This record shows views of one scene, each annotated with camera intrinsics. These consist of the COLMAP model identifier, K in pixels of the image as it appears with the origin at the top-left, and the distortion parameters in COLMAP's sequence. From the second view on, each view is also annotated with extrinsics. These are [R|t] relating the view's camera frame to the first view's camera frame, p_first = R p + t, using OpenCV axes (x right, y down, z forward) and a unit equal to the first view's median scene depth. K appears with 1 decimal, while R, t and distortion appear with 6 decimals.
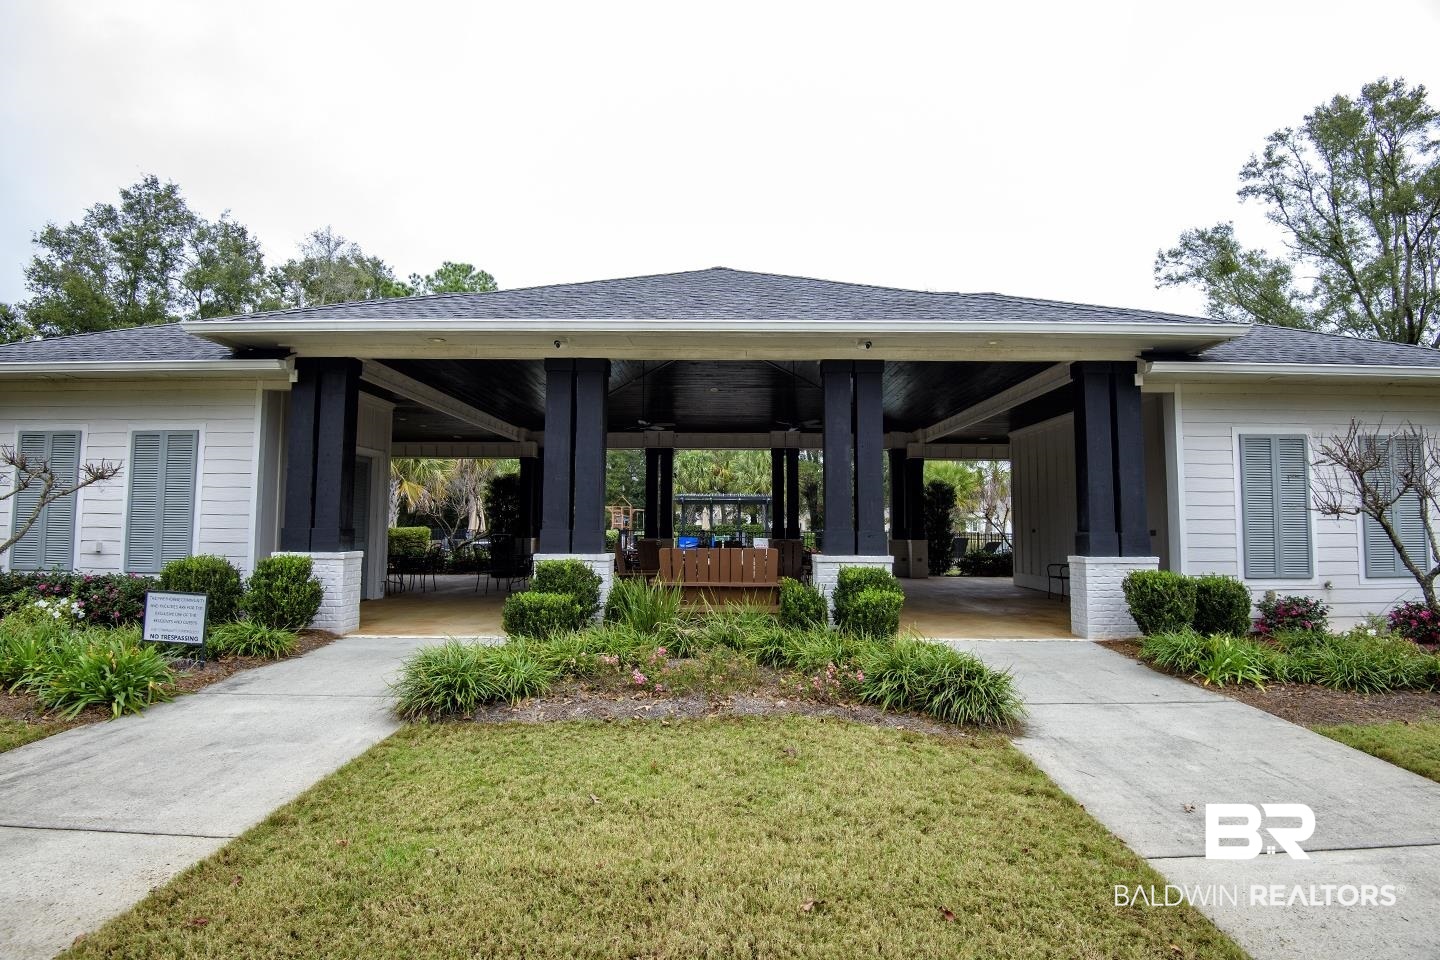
lens RADIAL K [[647.1, 0, 728.4], [0, 647.1, 484.7], [0, 0, 1]] dist [-0.010591, -0.002599]
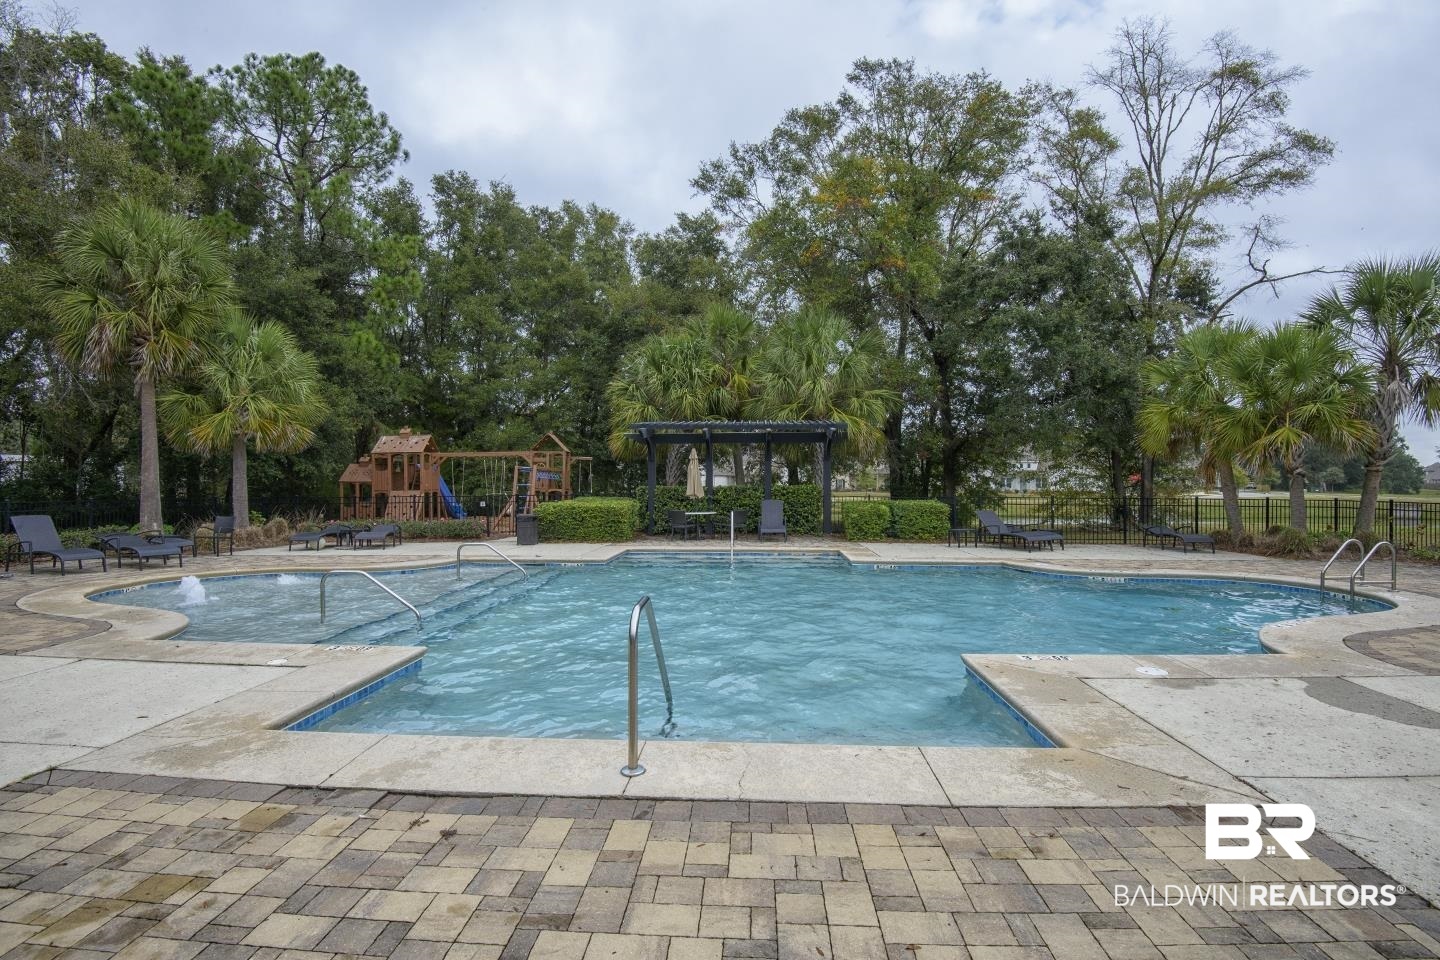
lens RADIAL K [[665.2, 0, 718.2], [0, 665.2, 482.3], [0, 0, 1]] dist [-0.036758, 0.000033]
pose [[0.998822, -0.006256, -0.048129, 0.010291], [0.009302, 0.997949, 0.063339, 0.081979], [0.047634, -0.063712, 0.996831, 1.506181]]
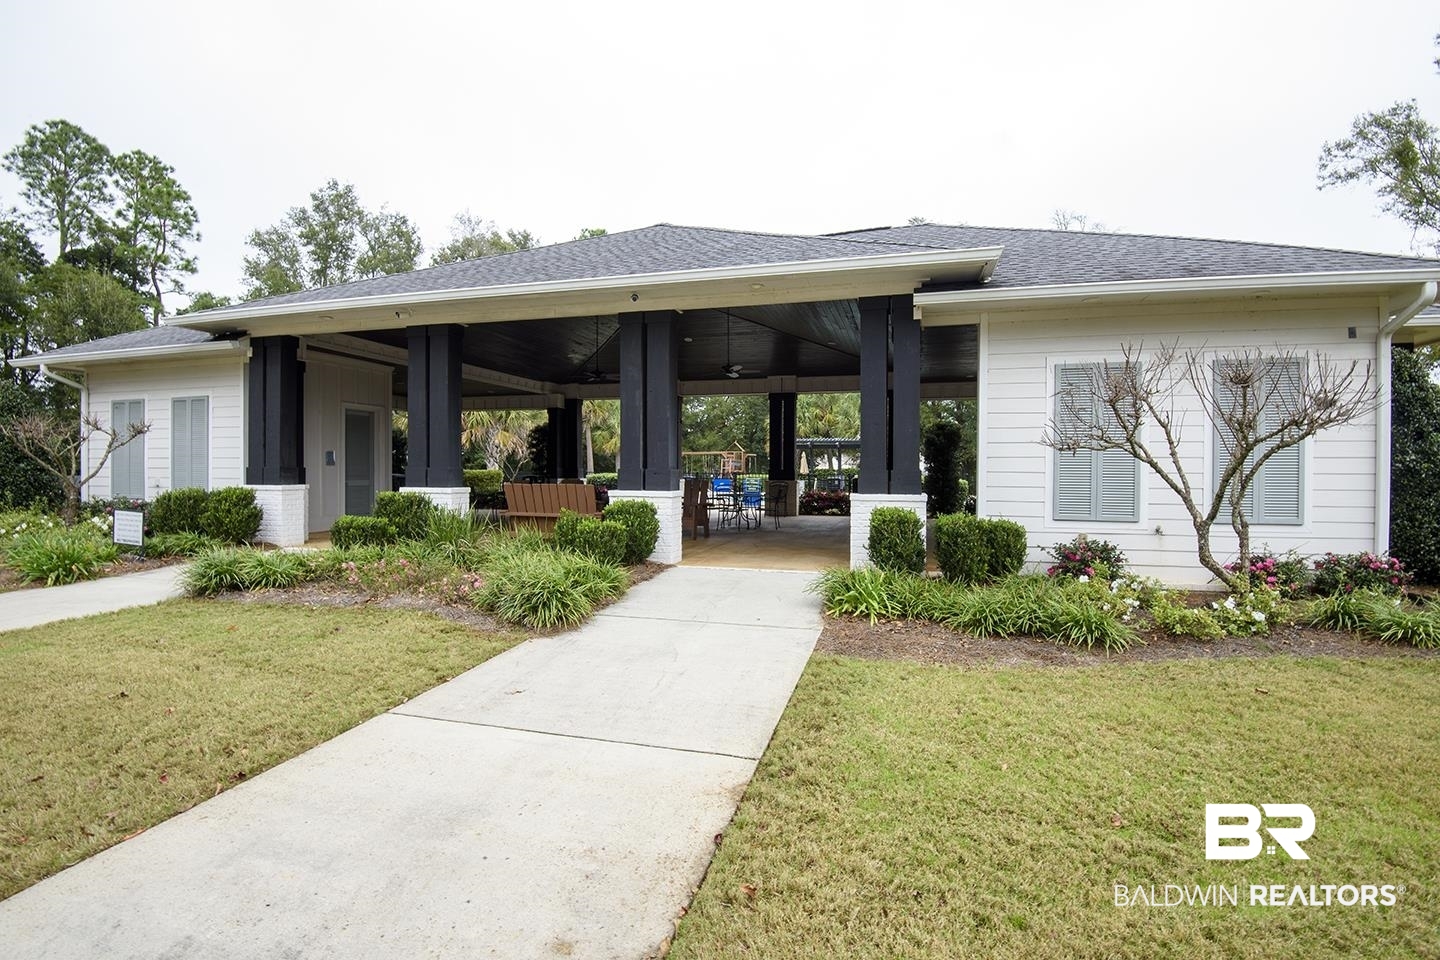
lens RADIAL K [[647.1, 0, 721.4], [0, 647.1, 471.1], [0, 0, 1]] dist [-0.010591, -0.002599]
pose [[0.964614, 0.000031, -0.263666, 0.301509], [0.016365, 0.998065, 0.059991, 0.005498], [0.263157, -0.062183, 0.962747, -0.012859]]
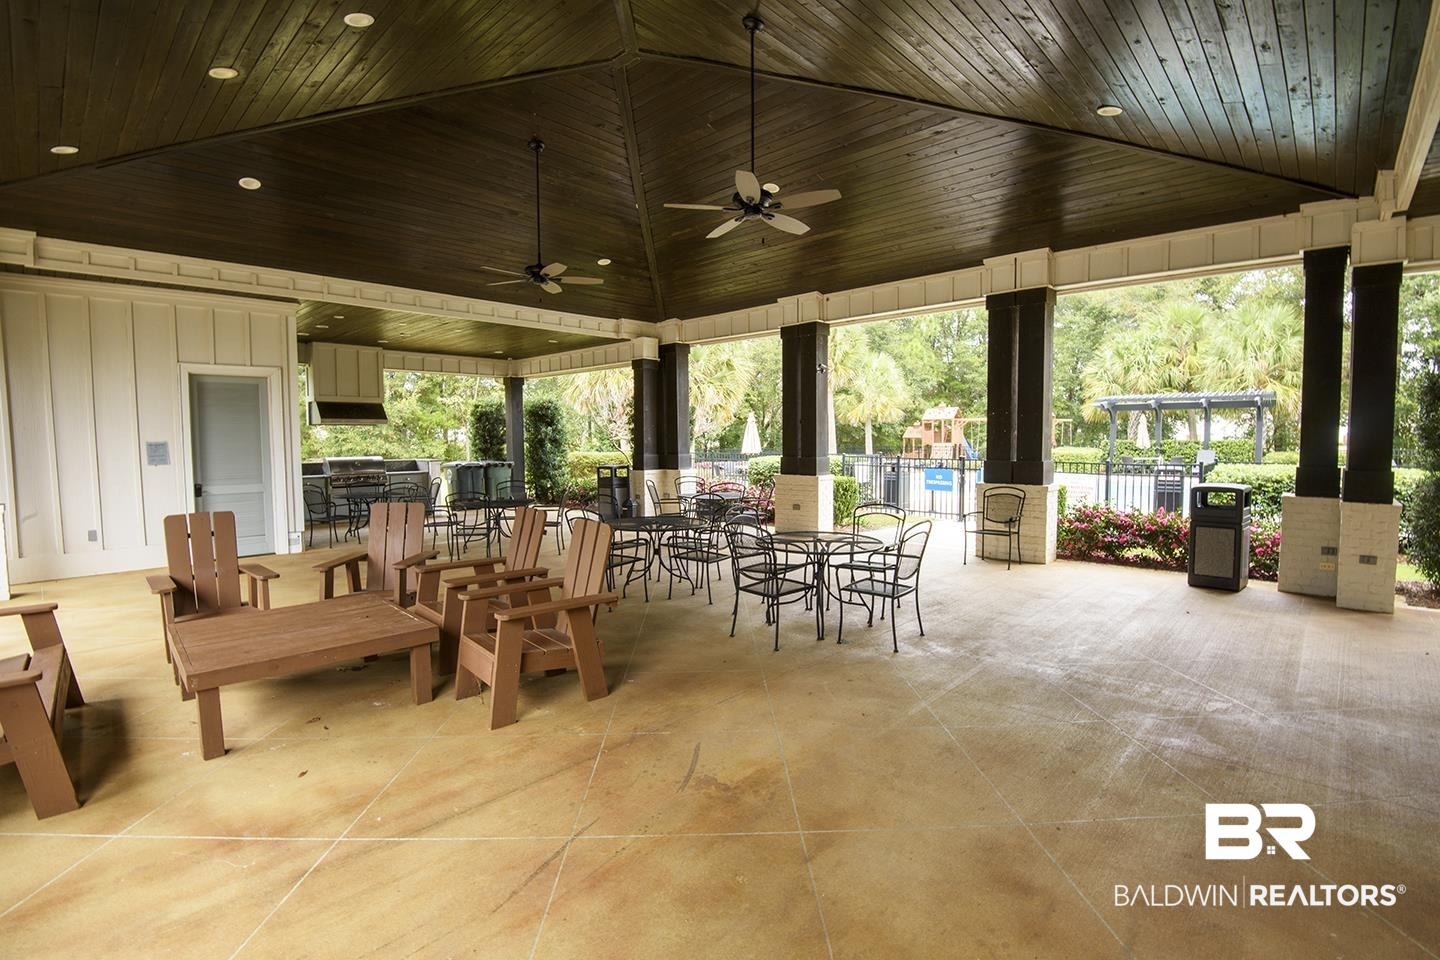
lens RADIAL K [[647.1, 0, 732.5], [0, 647.1, 476.2], [0, 0, 1]] dist [-0.010591, -0.002599]
pose [[0.739874, 0.029939, -0.672079, 0.287406], [0.052592, 0.993378, 0.102149, 0.020792], [0.670686, -0.110923, 0.733400, 0.595999]]
